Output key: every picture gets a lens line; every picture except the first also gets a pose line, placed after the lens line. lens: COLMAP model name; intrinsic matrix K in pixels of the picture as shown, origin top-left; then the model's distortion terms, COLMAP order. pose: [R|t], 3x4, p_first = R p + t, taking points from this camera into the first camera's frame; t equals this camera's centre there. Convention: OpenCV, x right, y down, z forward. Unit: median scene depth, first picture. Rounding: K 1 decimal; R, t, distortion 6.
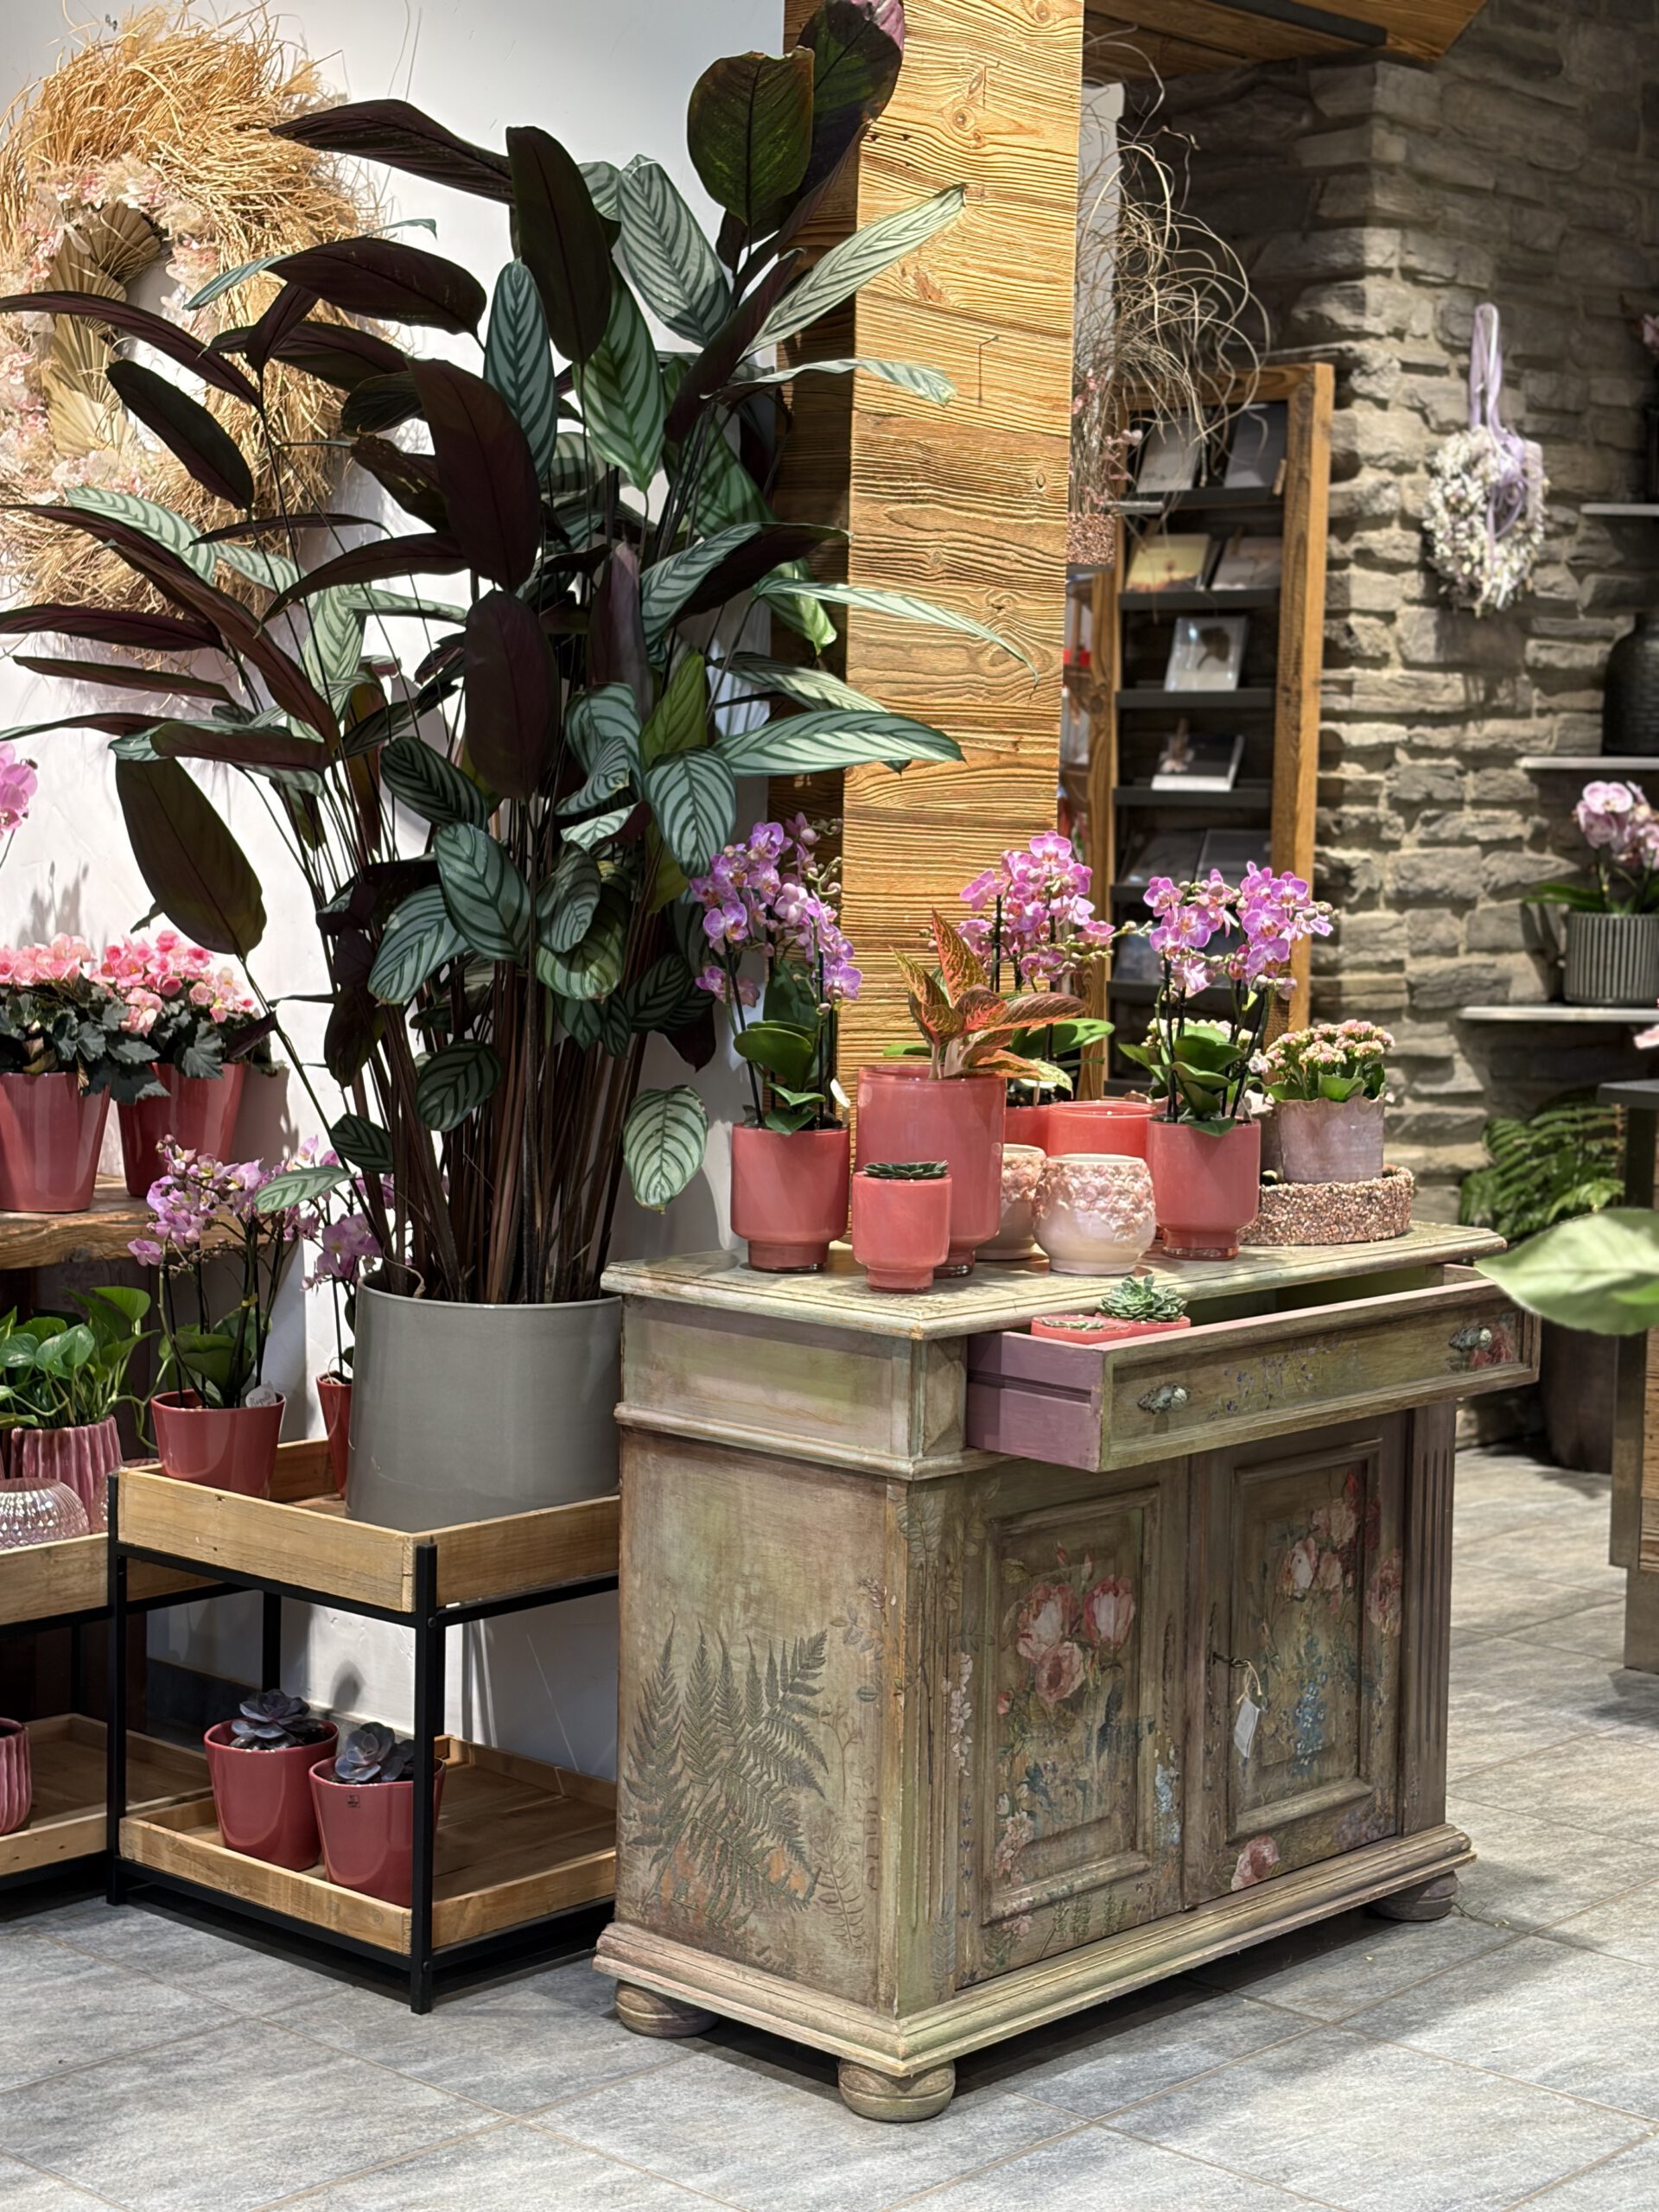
lens RADIAL K [[3497.2, 0, 818.9], [0, 3497.2, 1109.6], [0, 0, 1]] dist [0.081380, 0.000000]
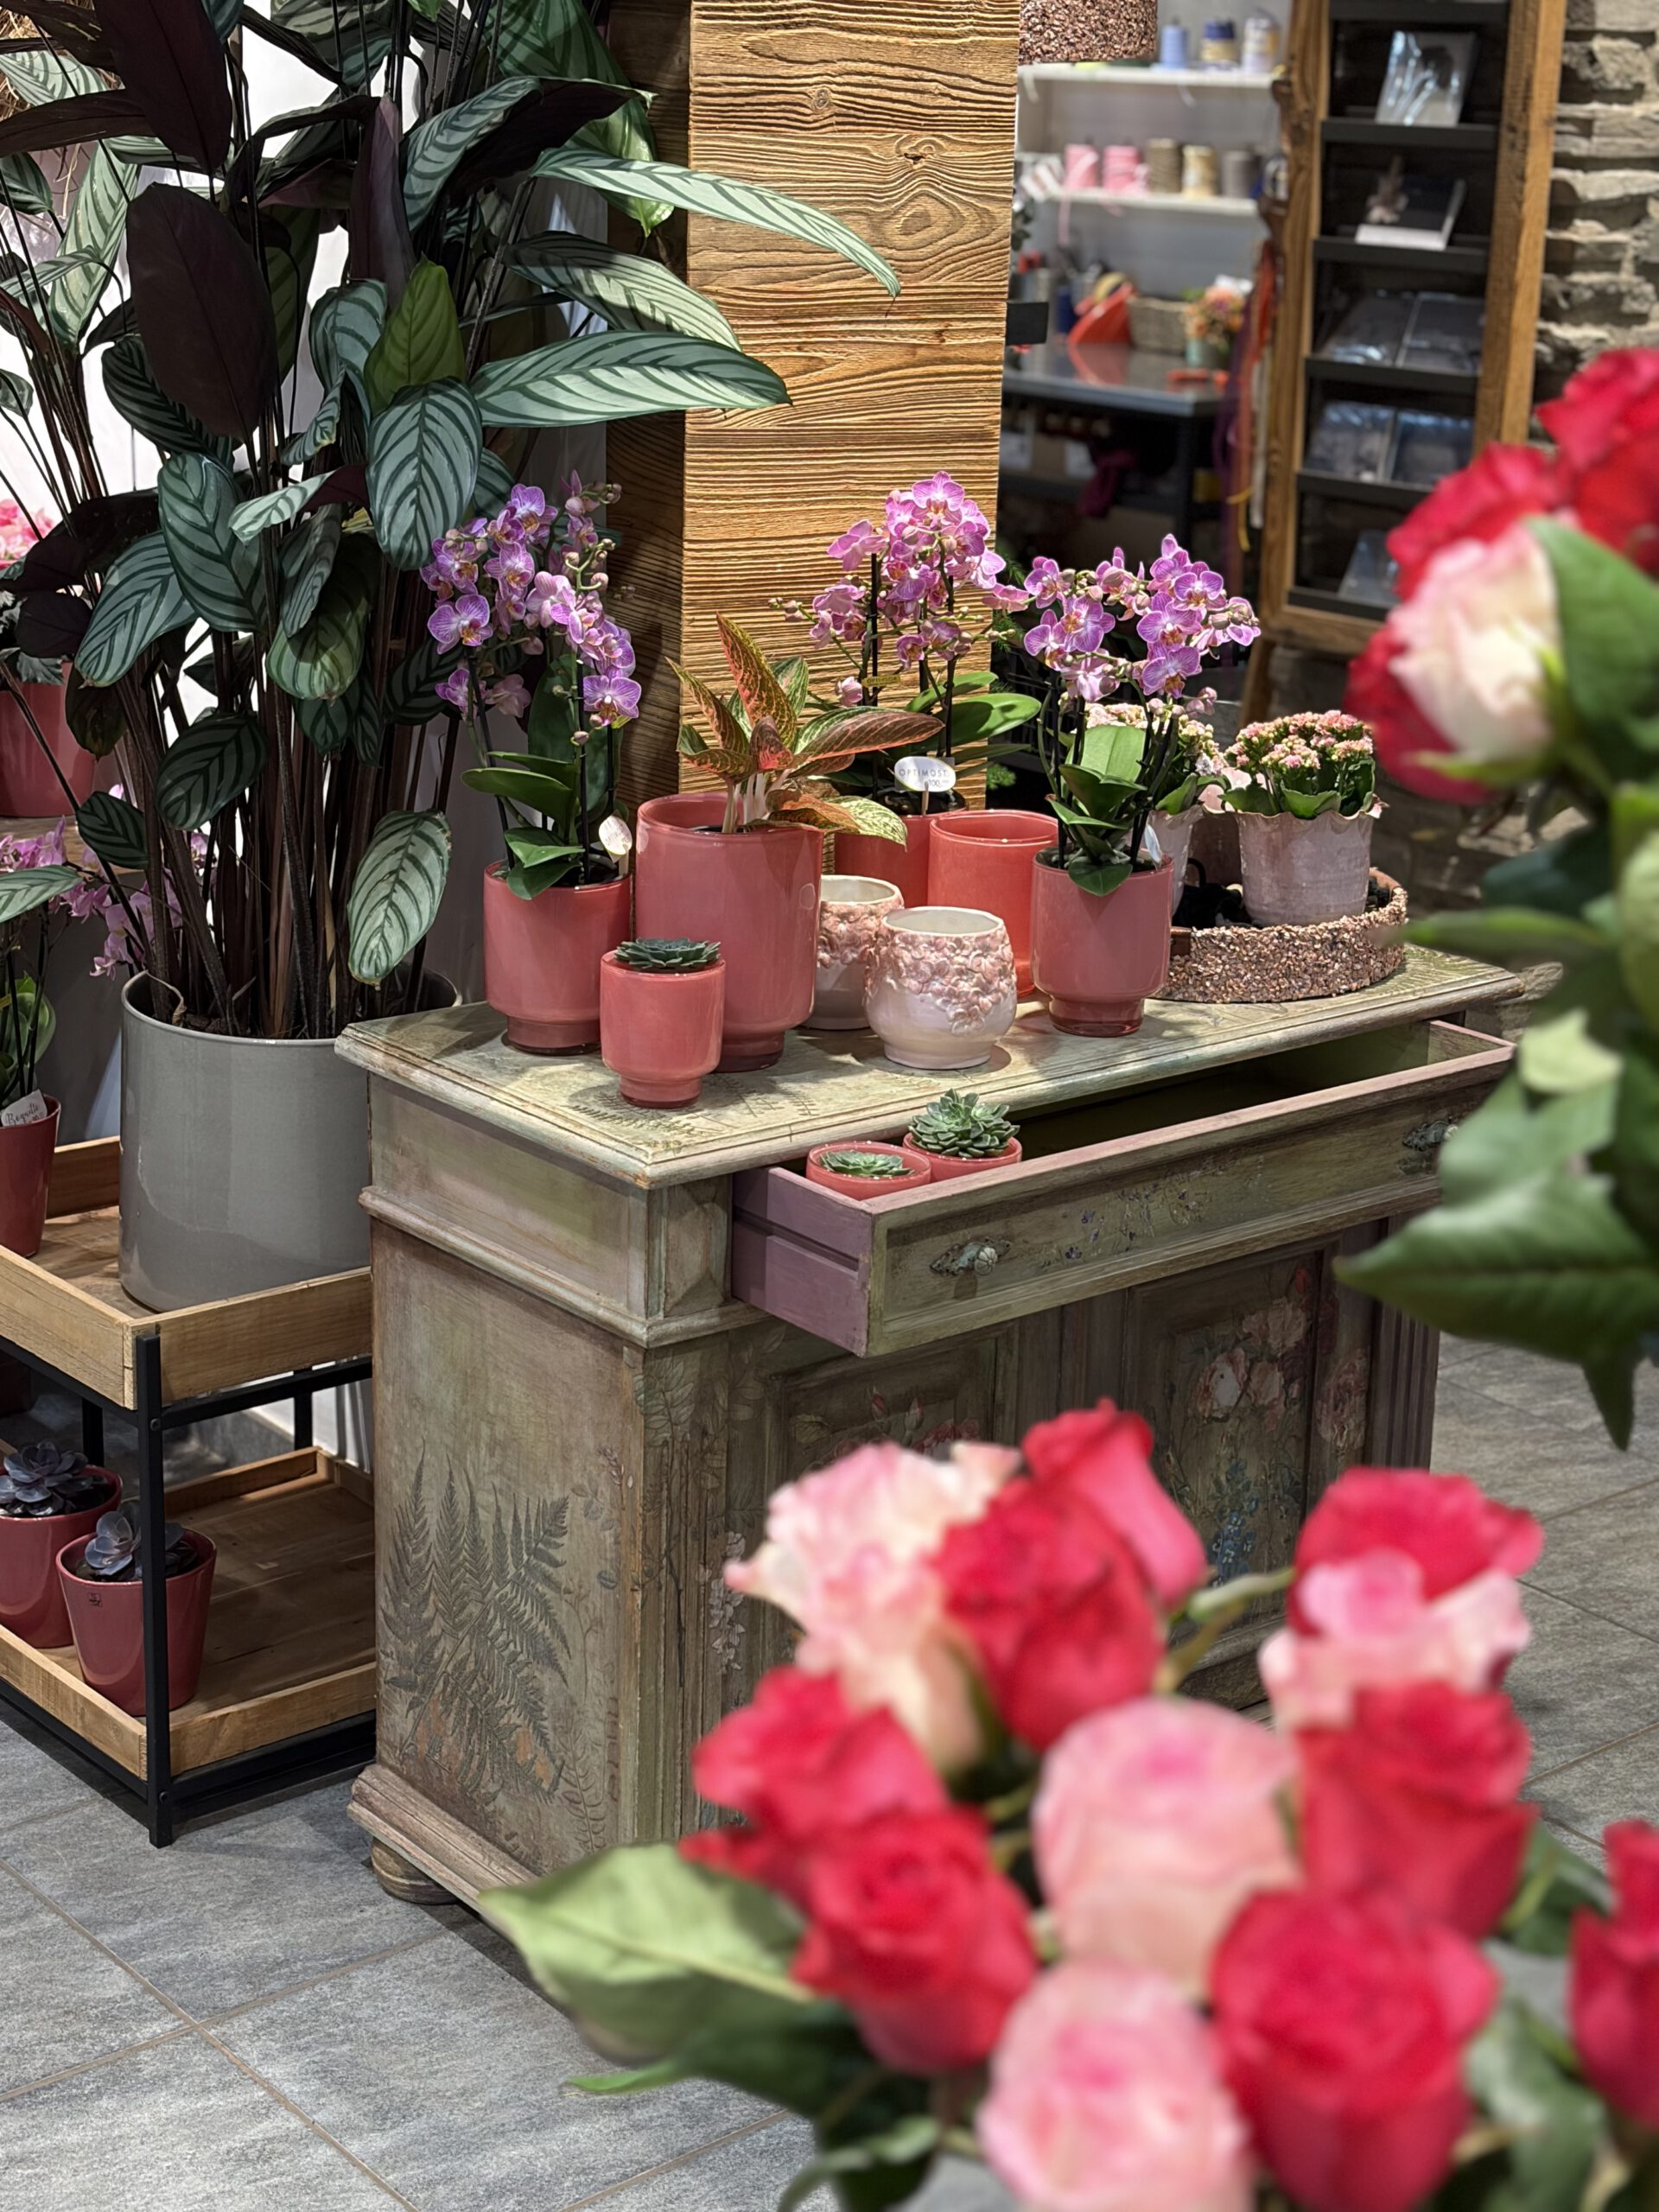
lens RADIAL K [[3497.2, 0, 842.7], [0, 3497.2, 1115.1], [0, 0, 1]] dist [0.081380, 0.000000]
pose [[0.991414, 0.046972, -0.122034, 0.144840], [-0.020865, 0.978123, 0.206979, -0.099368], [0.129087, -0.202656, 0.970705, 0.199448]]
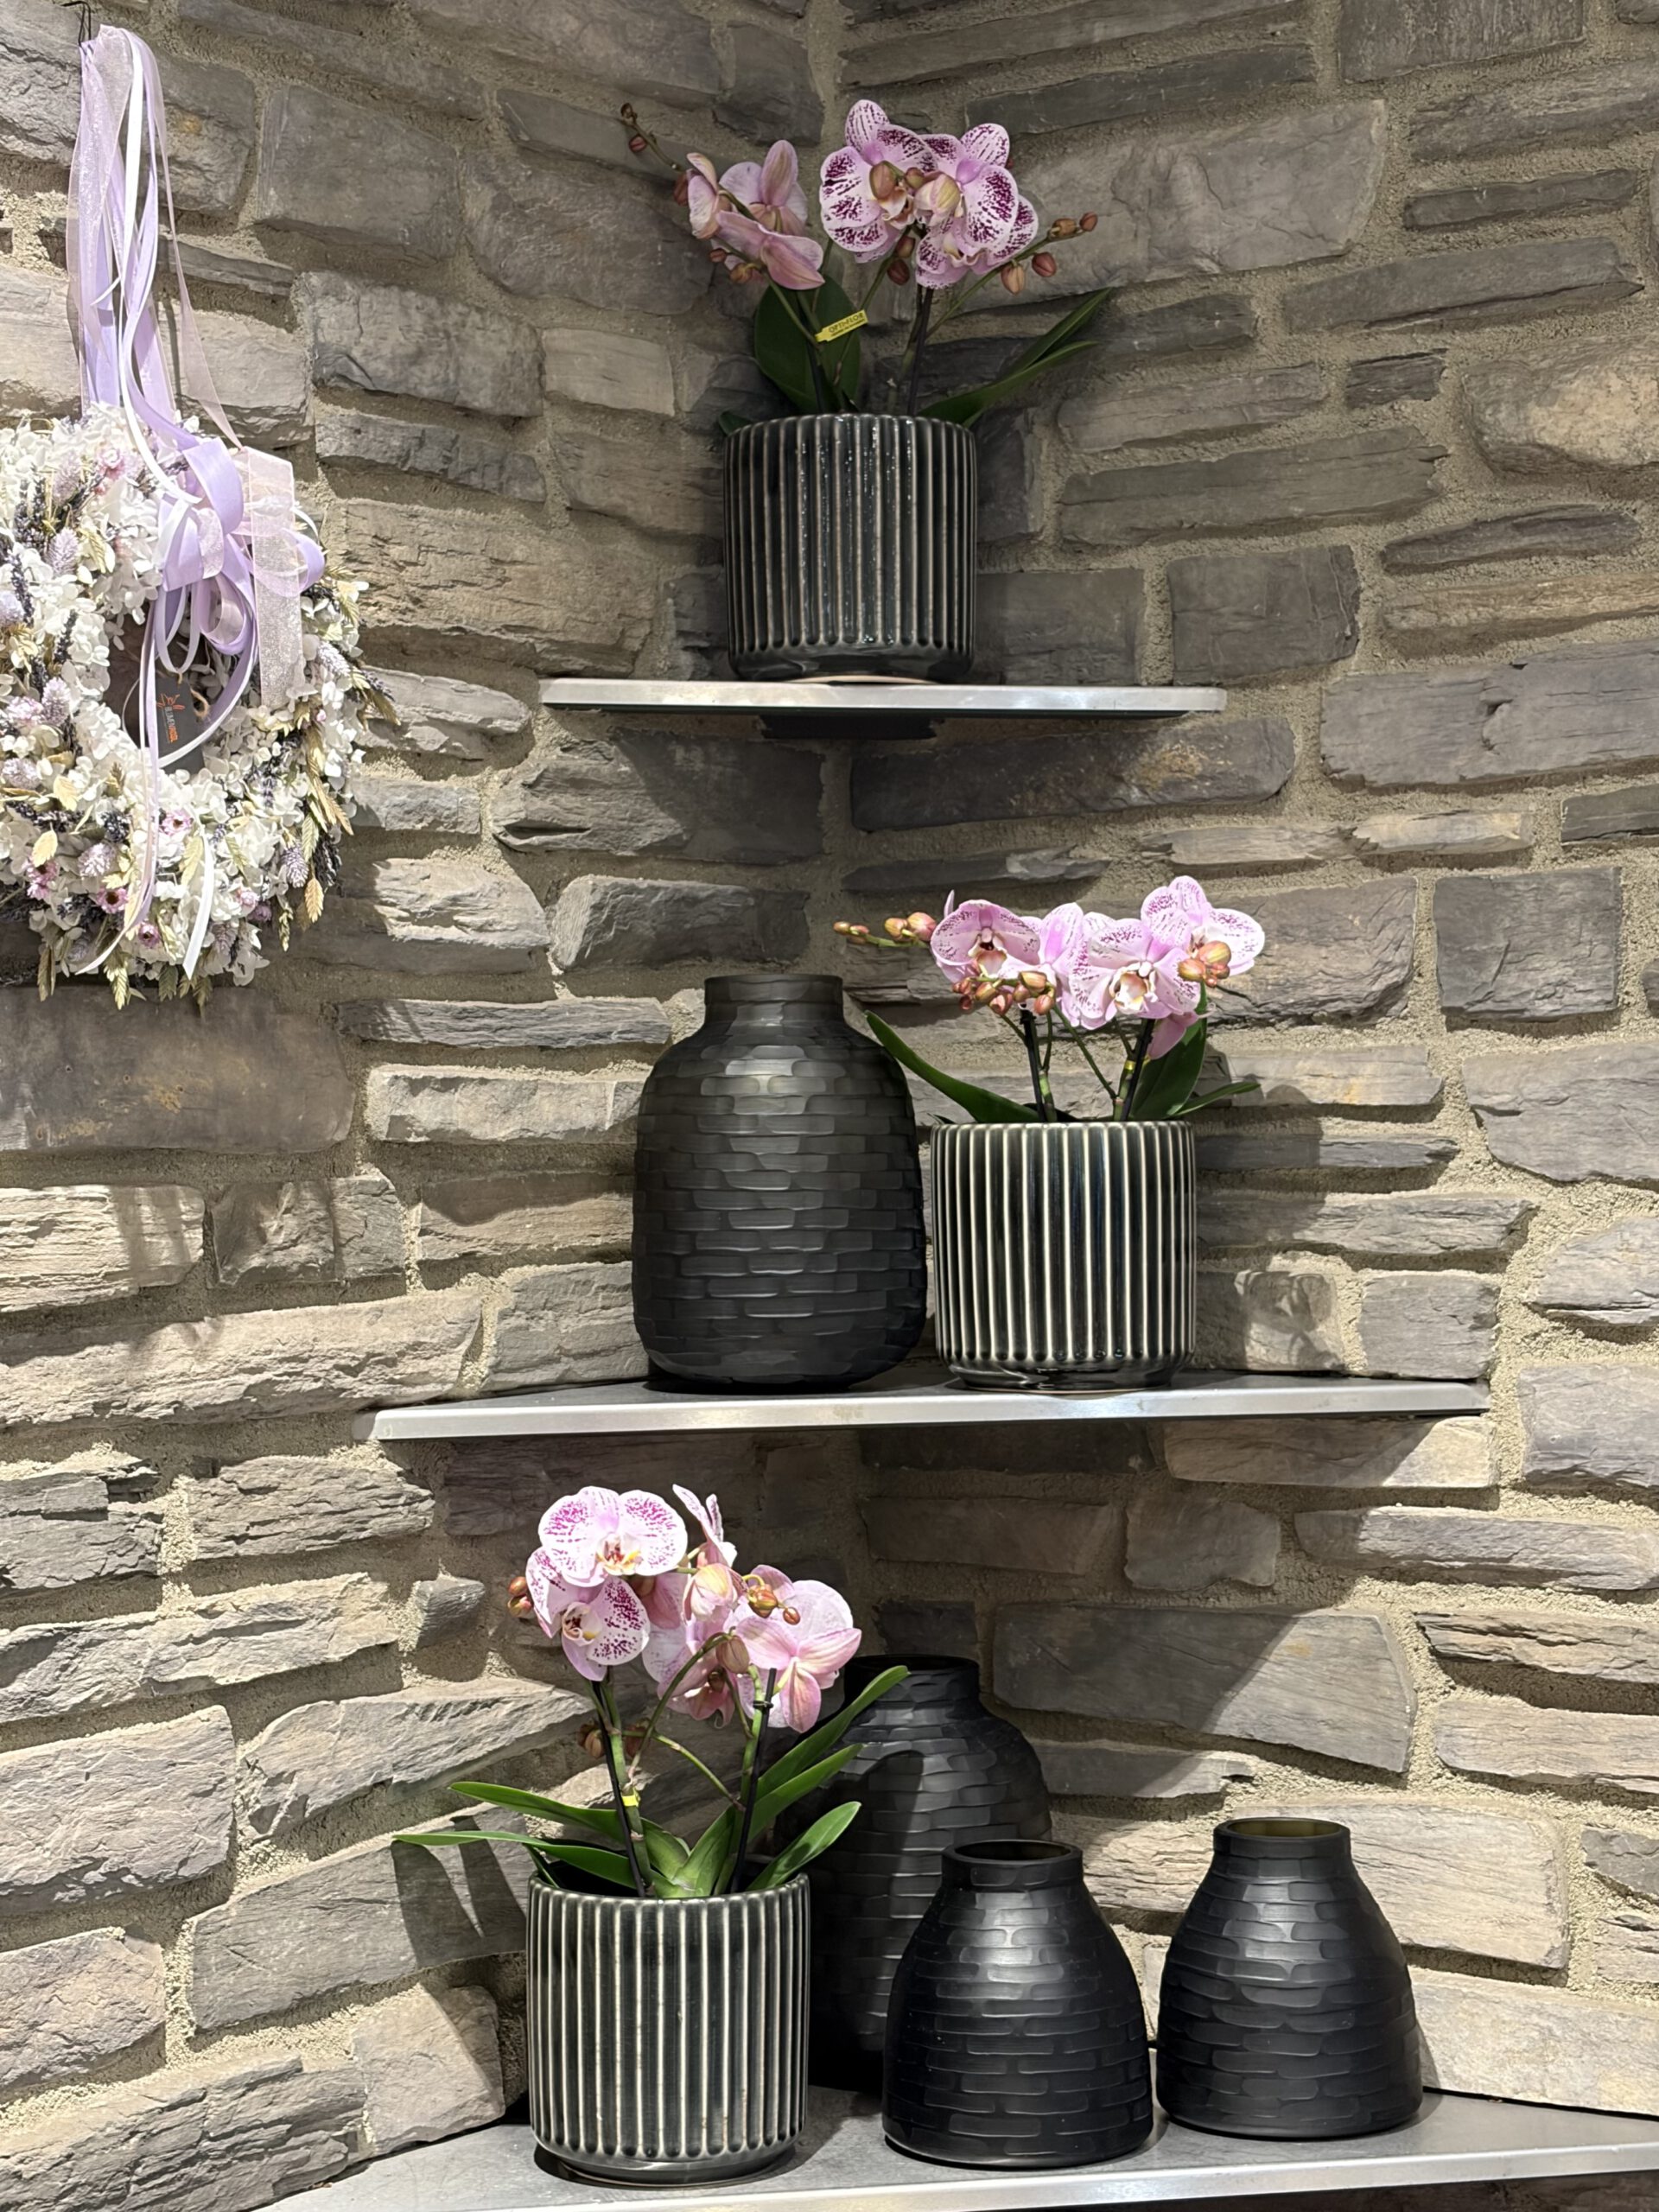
lens RADIAL K [[3790.9, 0, 826.4], [0, 3790.9, 1102.5], [0, 0, 1]] dist [0.137186, 0.000000]
pose [[0.990648, -0.030740, 0.132937, 0.335270], [0.044501, 0.993807, -0.101815, -0.155565], [-0.128984, 0.106779, 0.985881, 1.085023]]
